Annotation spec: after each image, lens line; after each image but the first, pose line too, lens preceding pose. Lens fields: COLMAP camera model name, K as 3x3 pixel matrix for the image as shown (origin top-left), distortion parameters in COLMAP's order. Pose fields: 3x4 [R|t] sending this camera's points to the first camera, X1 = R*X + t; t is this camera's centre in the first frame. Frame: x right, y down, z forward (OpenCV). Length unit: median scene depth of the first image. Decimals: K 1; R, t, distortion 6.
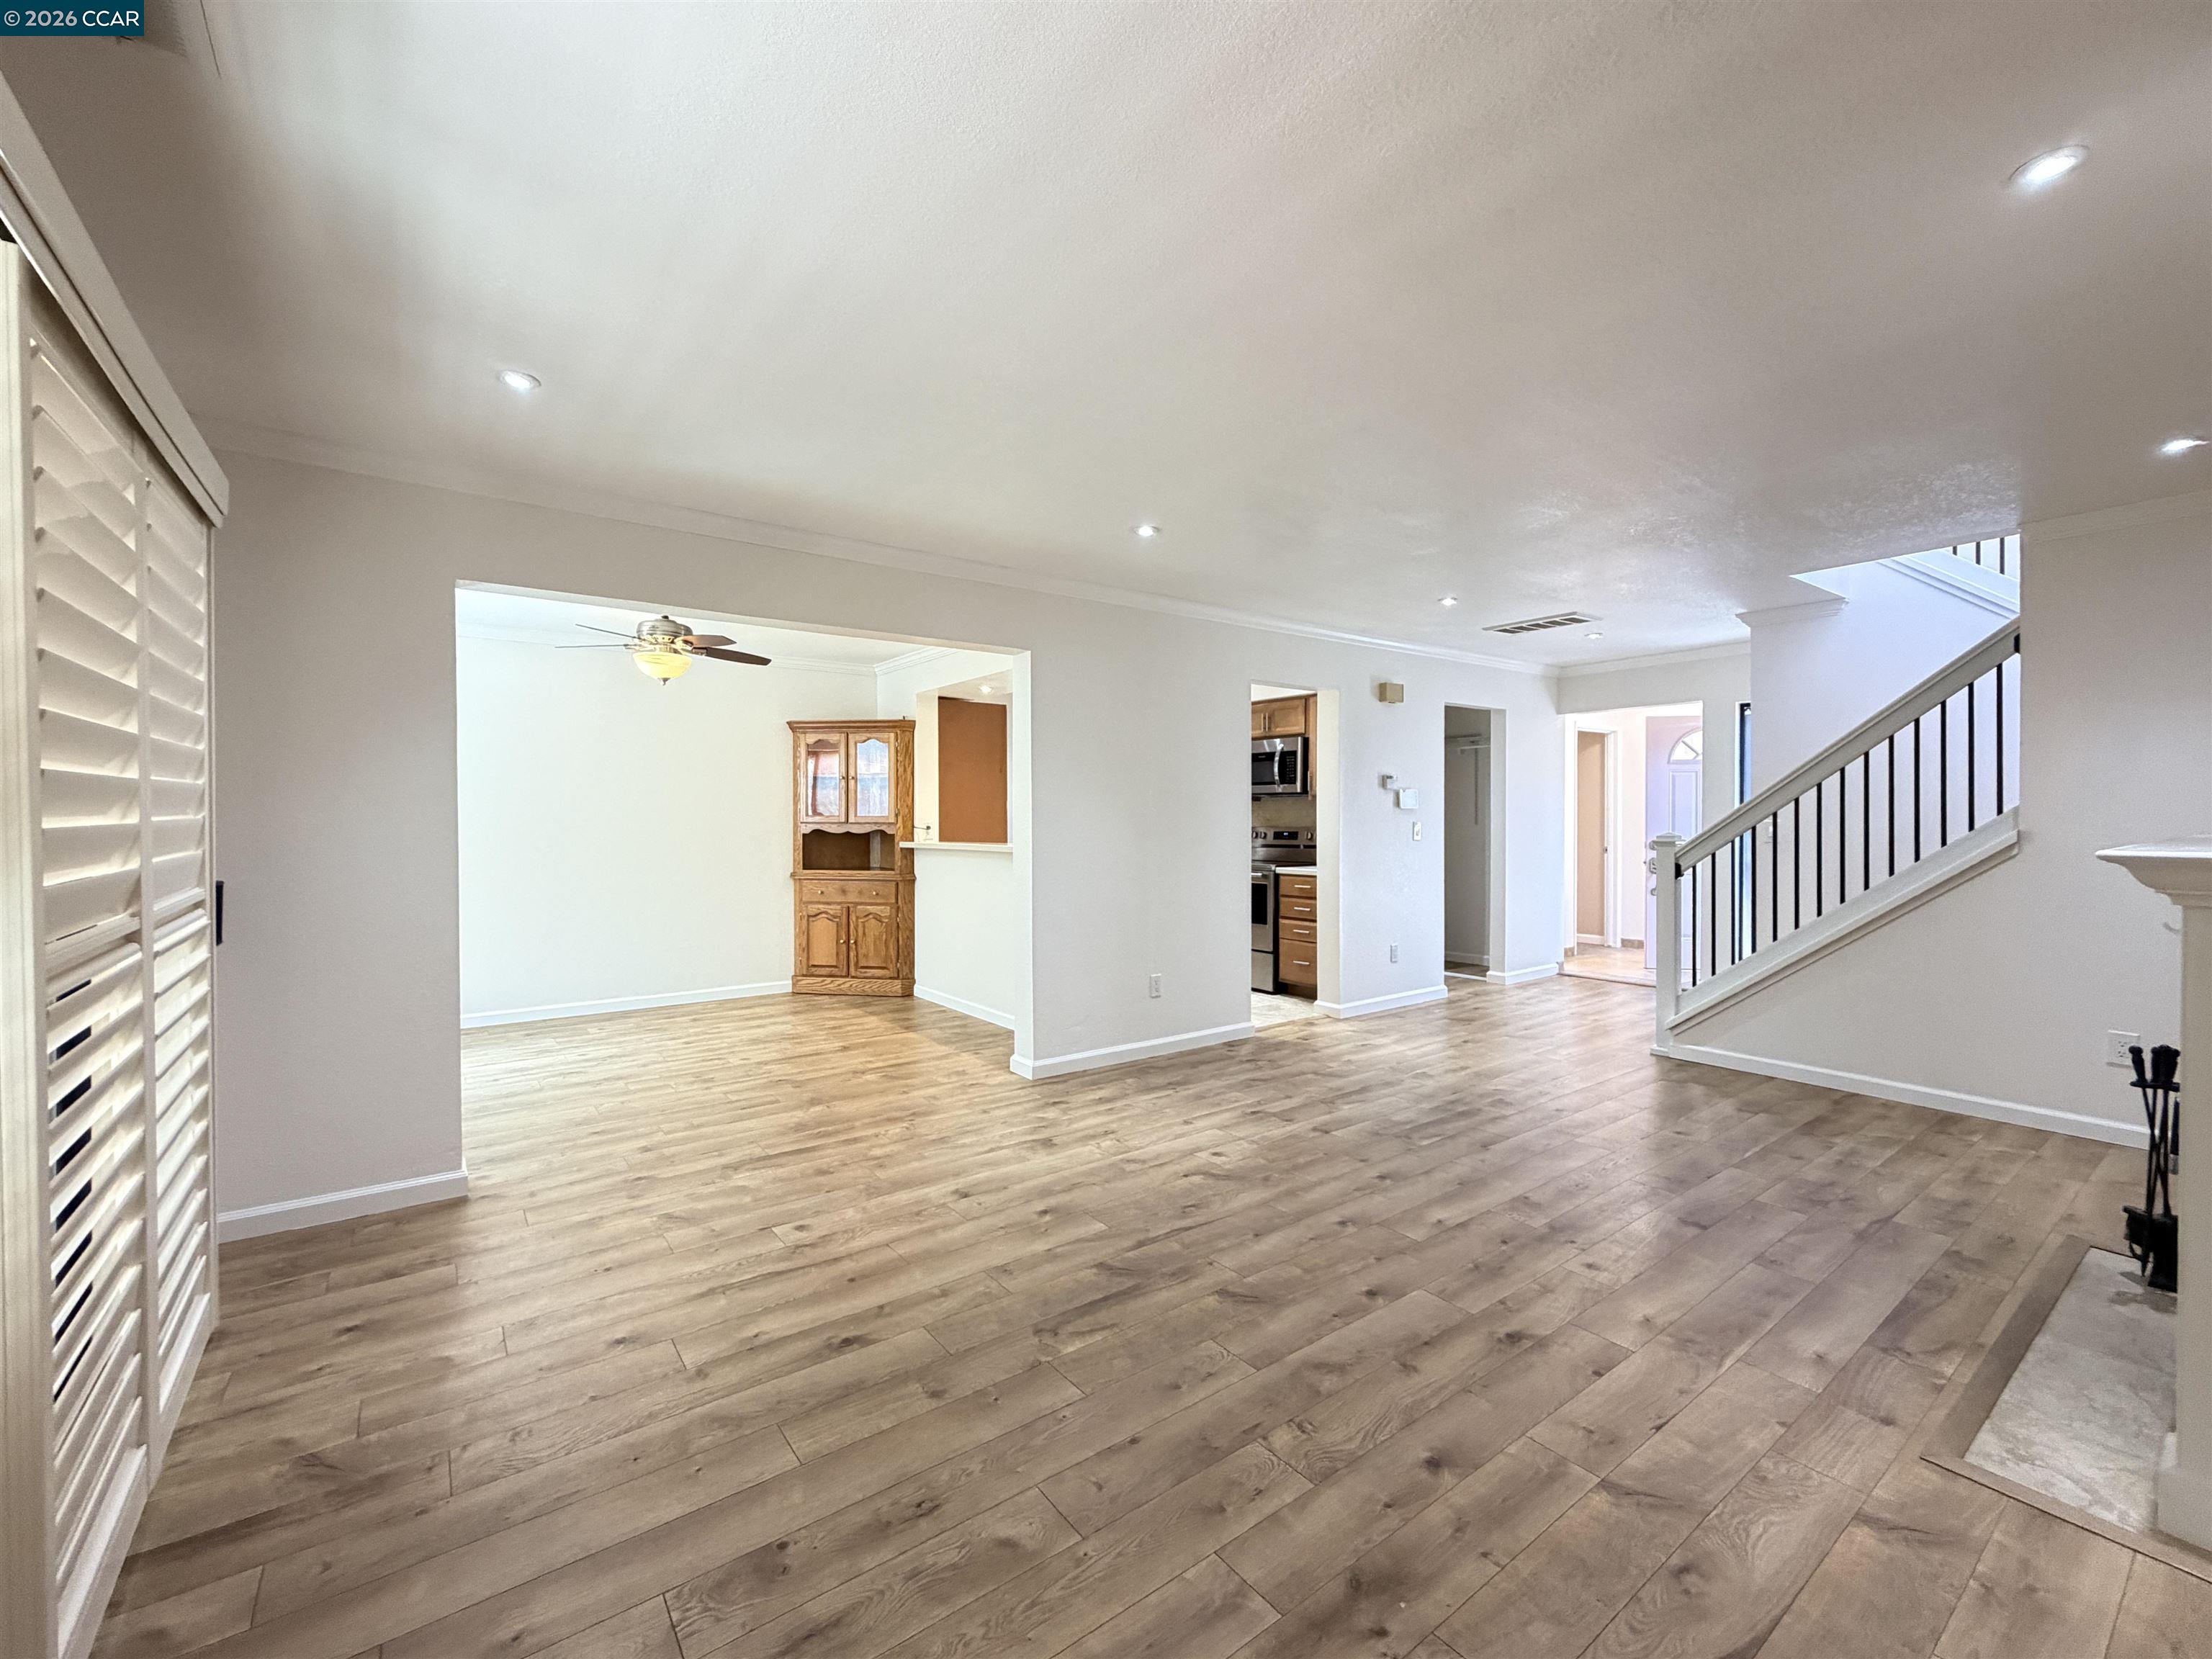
lens RADIAL K [[925.1, 0, 1107.7], [0, 925.1, 825.4], [0, 0, 1]] dist [0.001580, 0.000287]
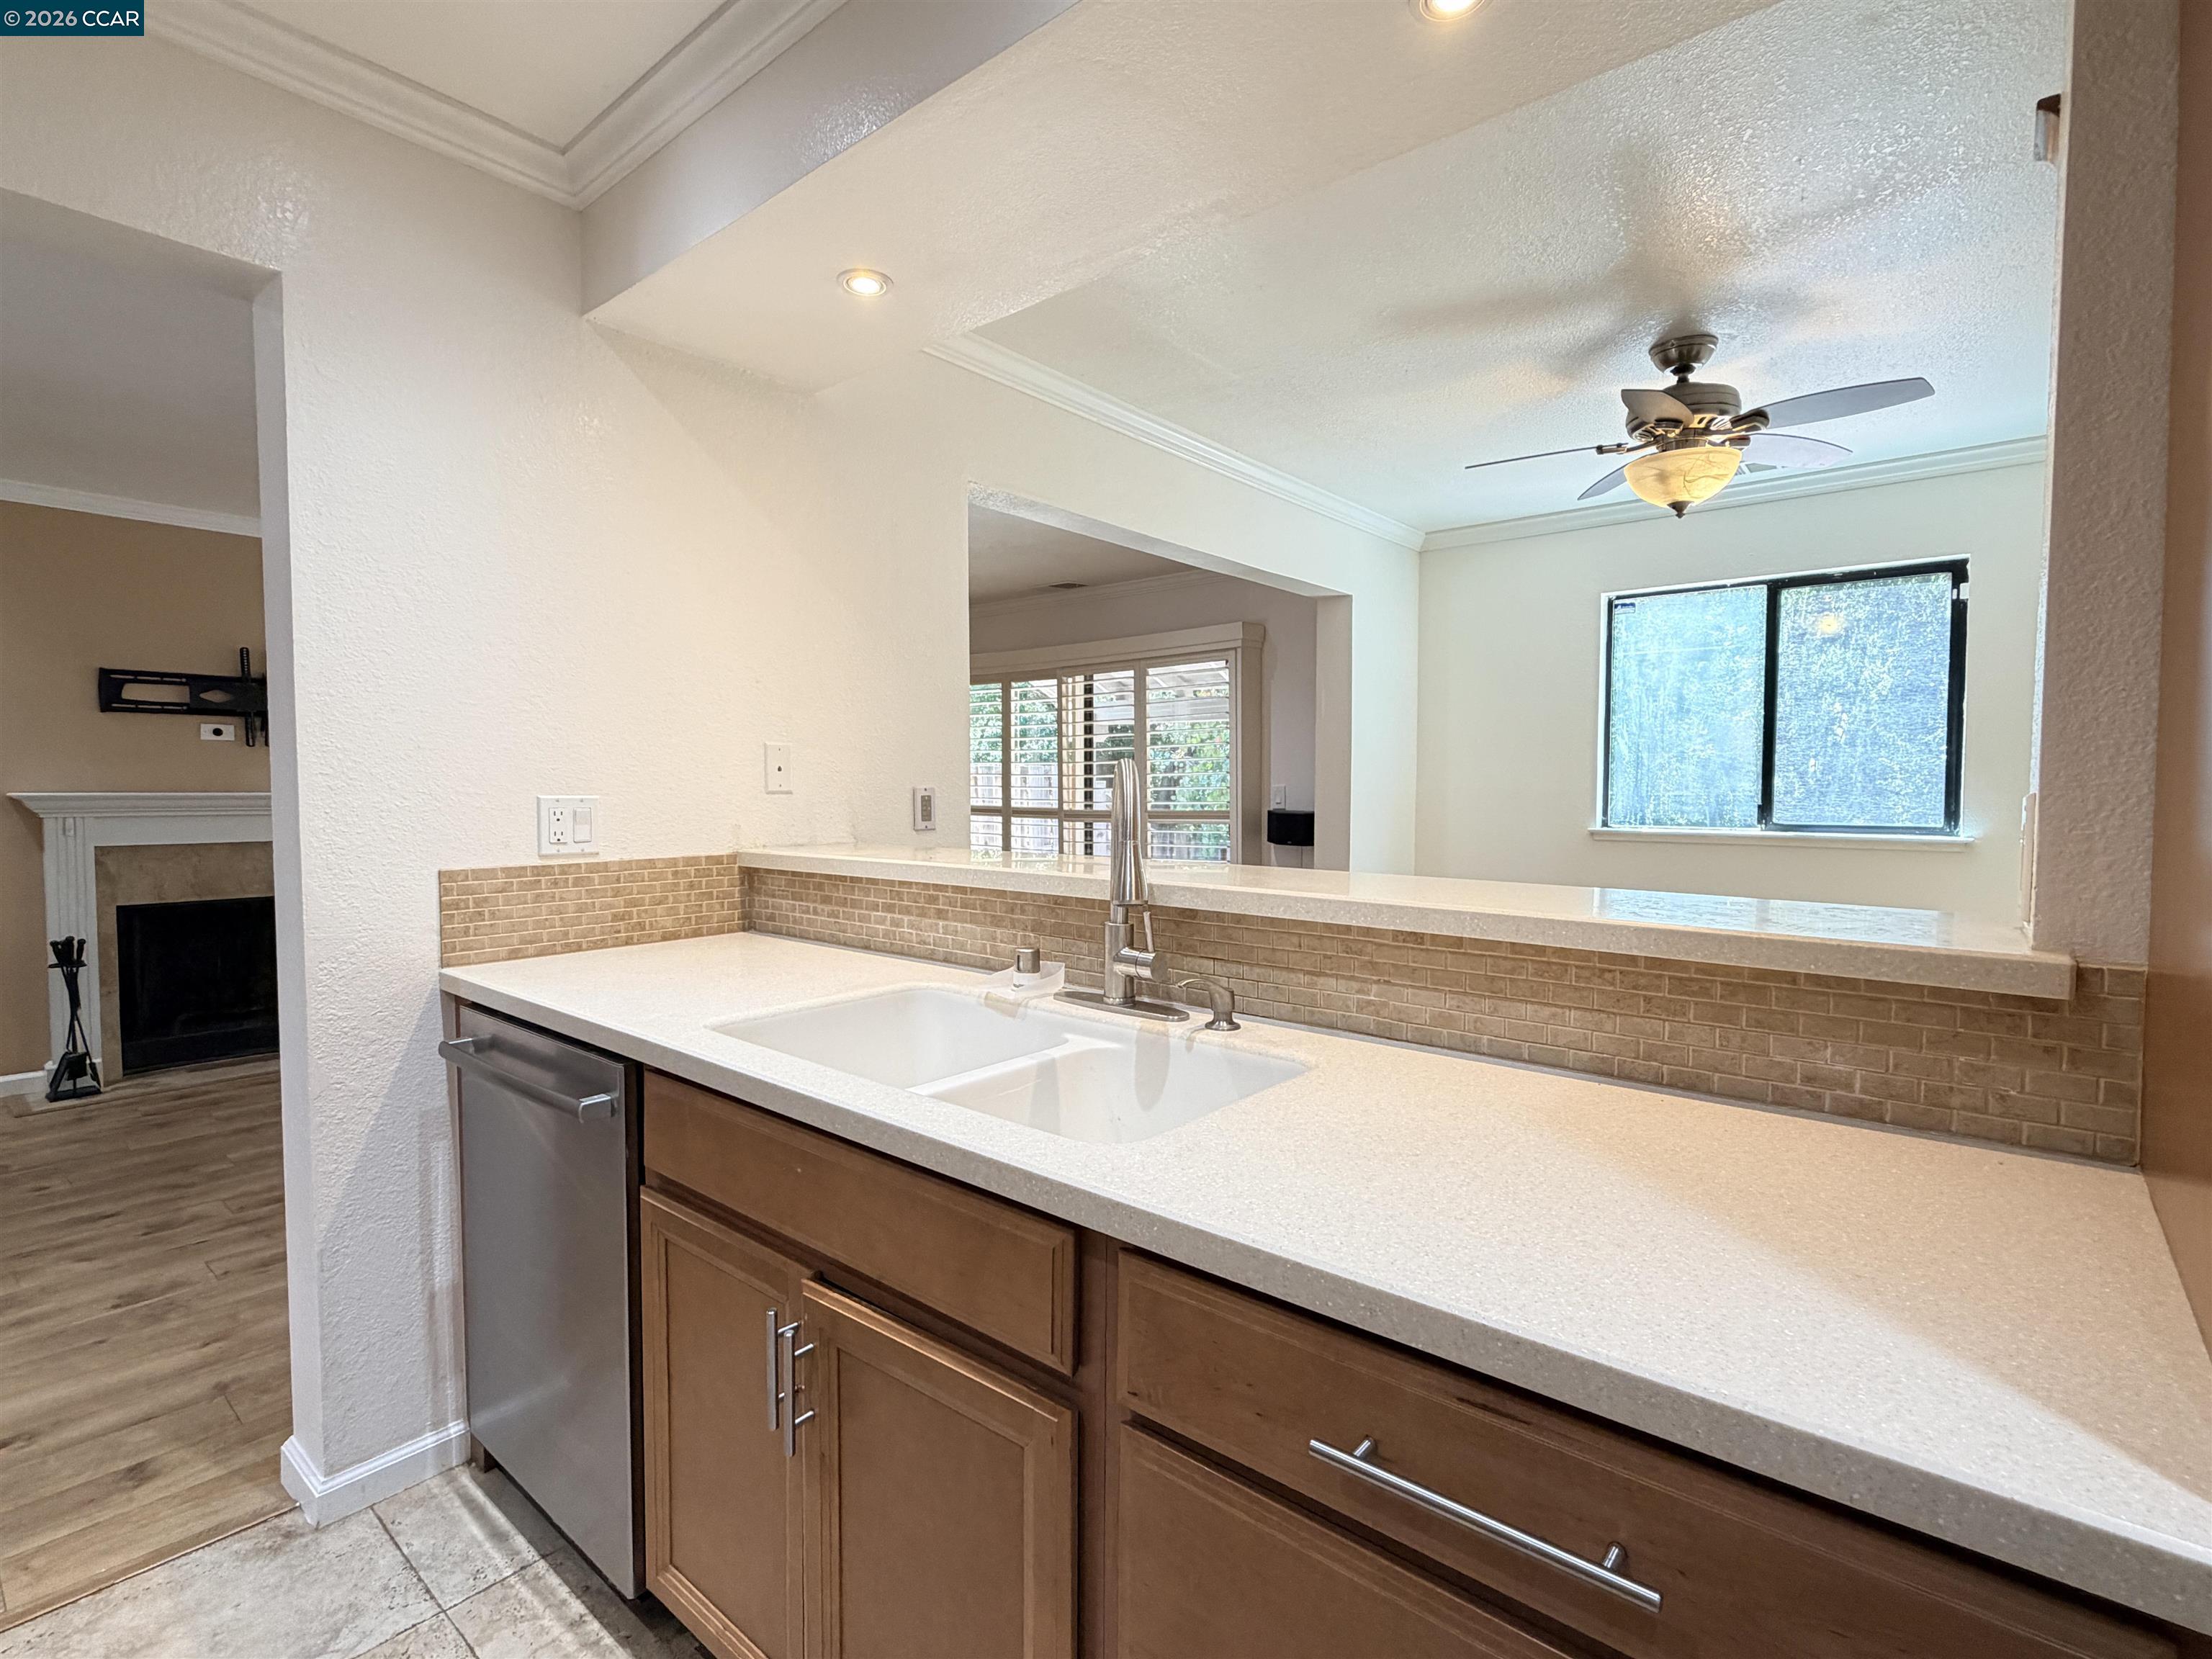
lens RADIAL K [[1051.7, 0, 1100.0], [0, 1051.7, 829.8], [0, 0, 1]] dist [0.002094, -0.000597]
pose [[-0.973403, 0.011711, -0.228801, -0.038876], [-0.000335, 0.998619, 0.052537, -0.011232], [0.229100, 0.051216, -0.972055, 1.886264]]
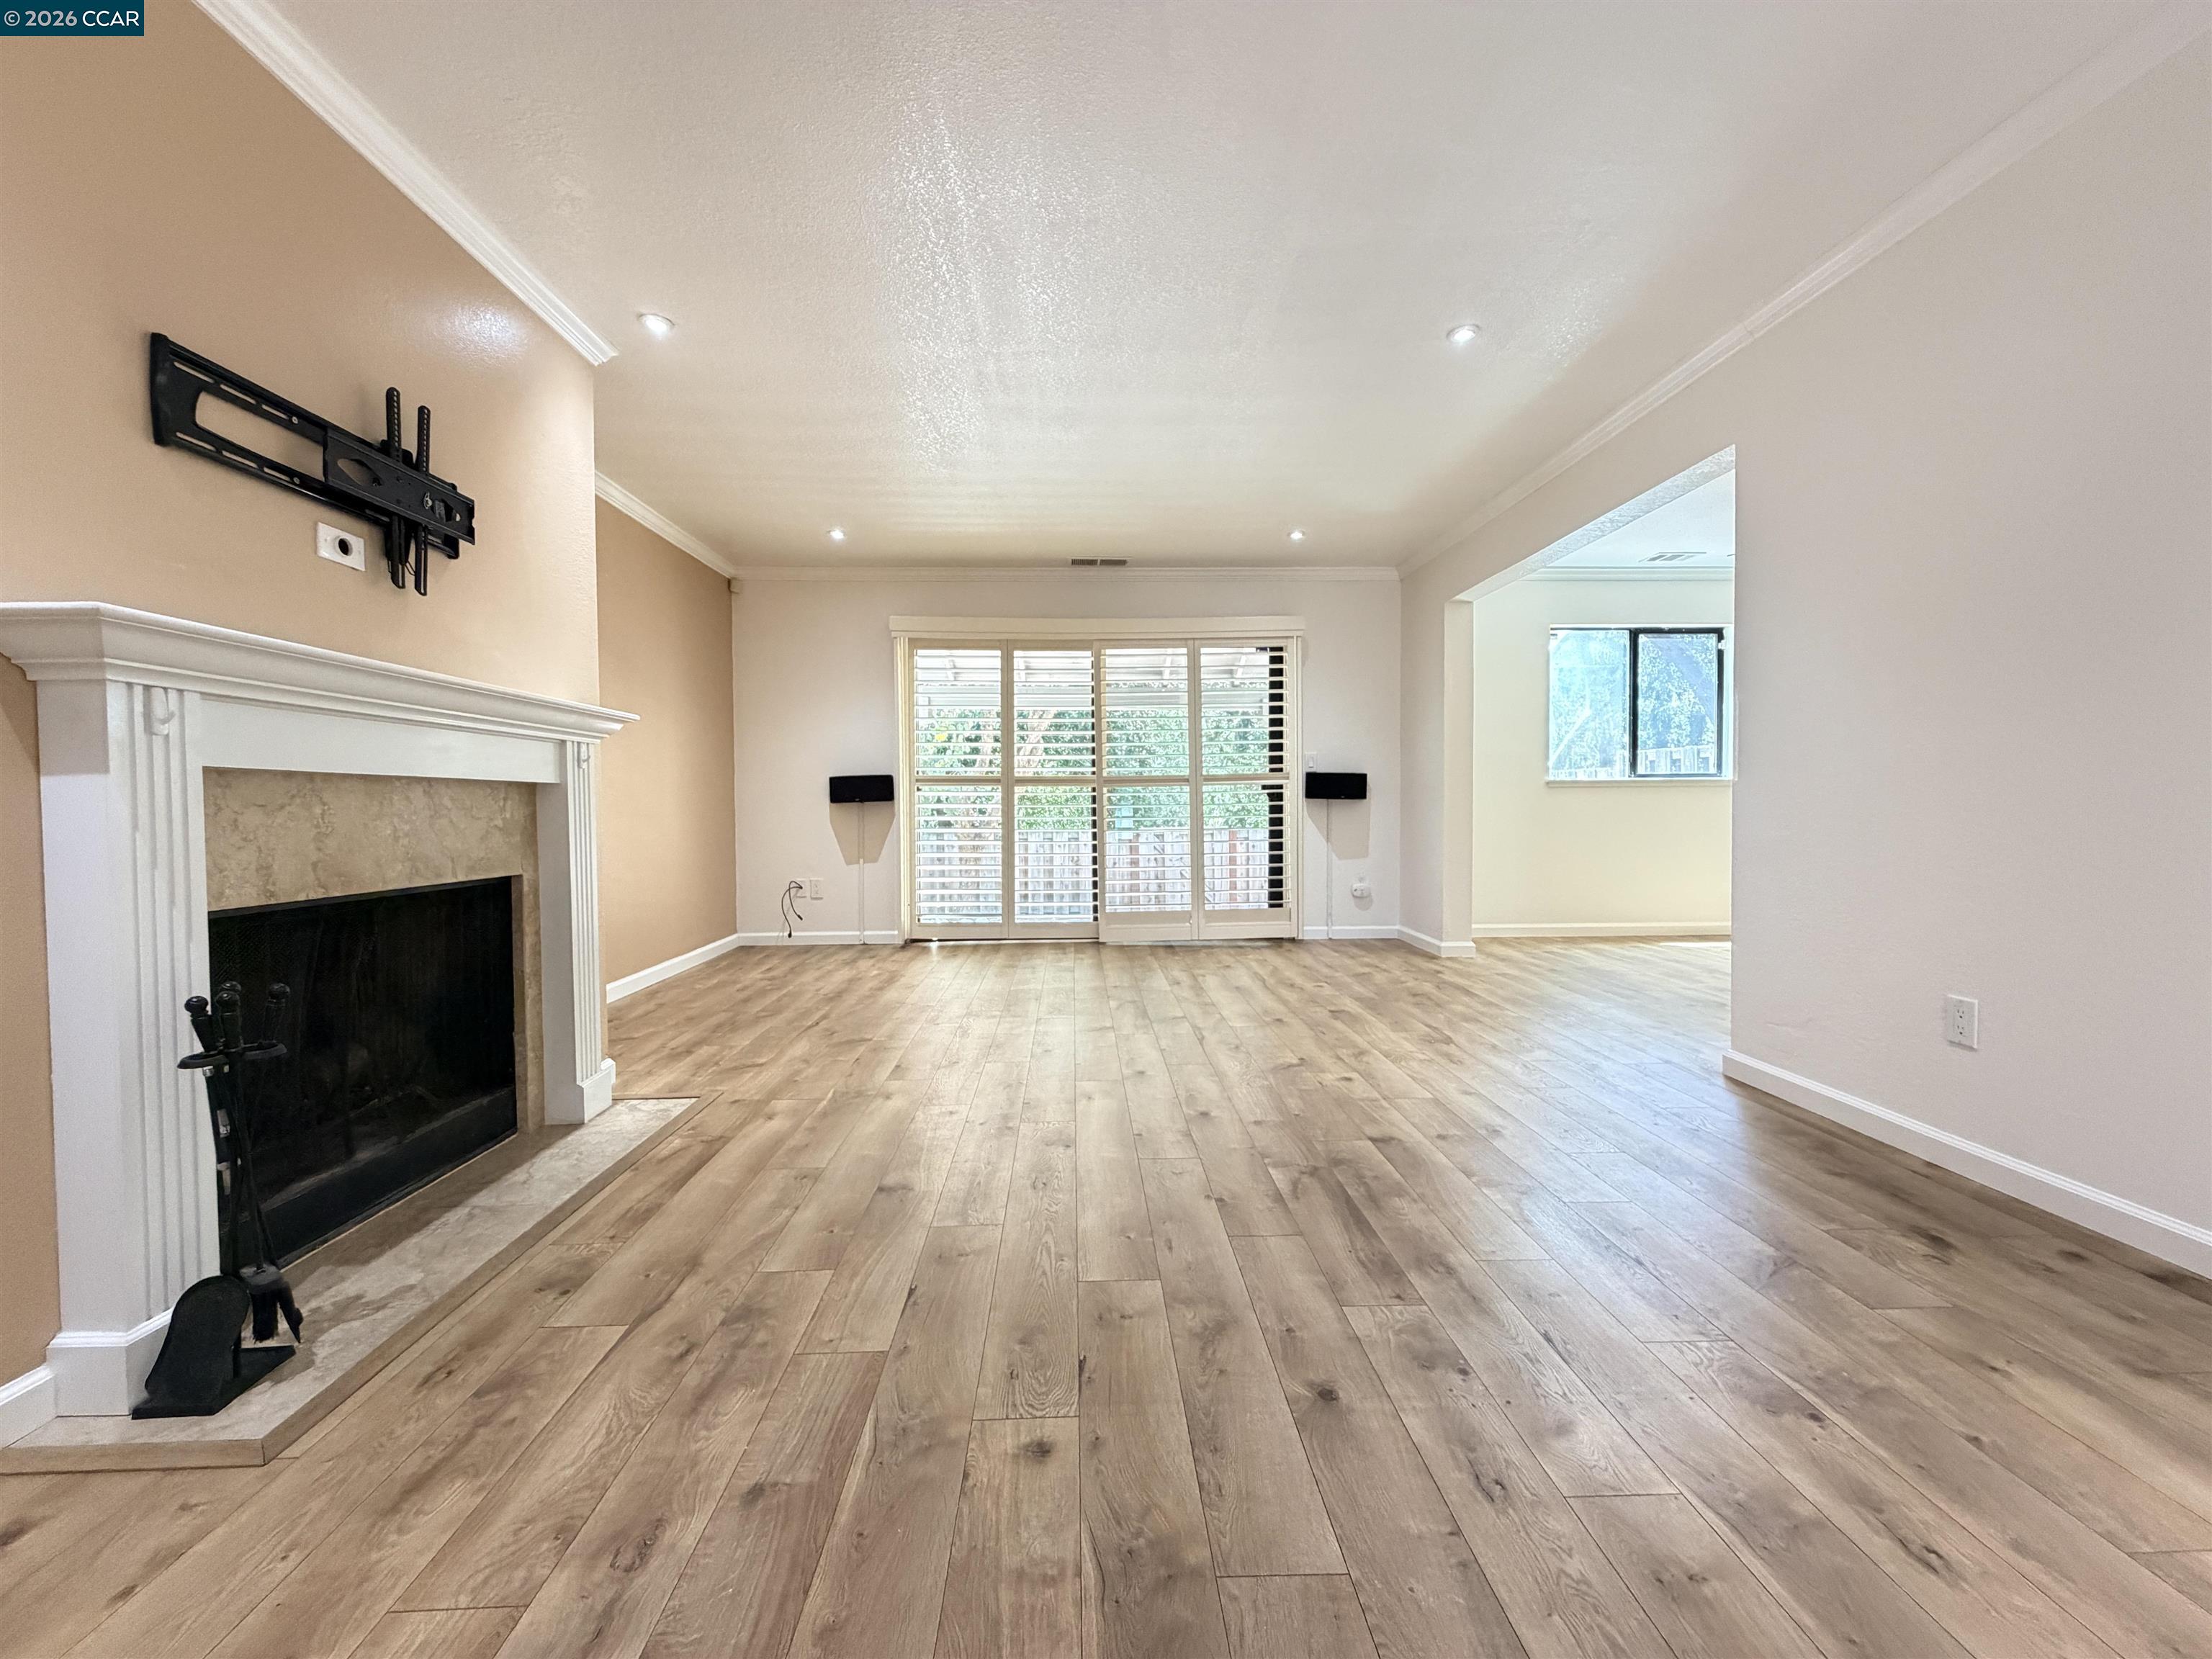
lens RADIAL K [[883.6, 0, 1099.3], [0, 883.6, 828.0], [0, 0, 1]] dist [-0.000122, 0.000530]
pose [[-0.575021, 0.029815, -0.817595, 0.808714], [0.001596, 0.999375, 0.035322, 0.076861], [0.818137, 0.019006, -0.574709, 1.118479]]
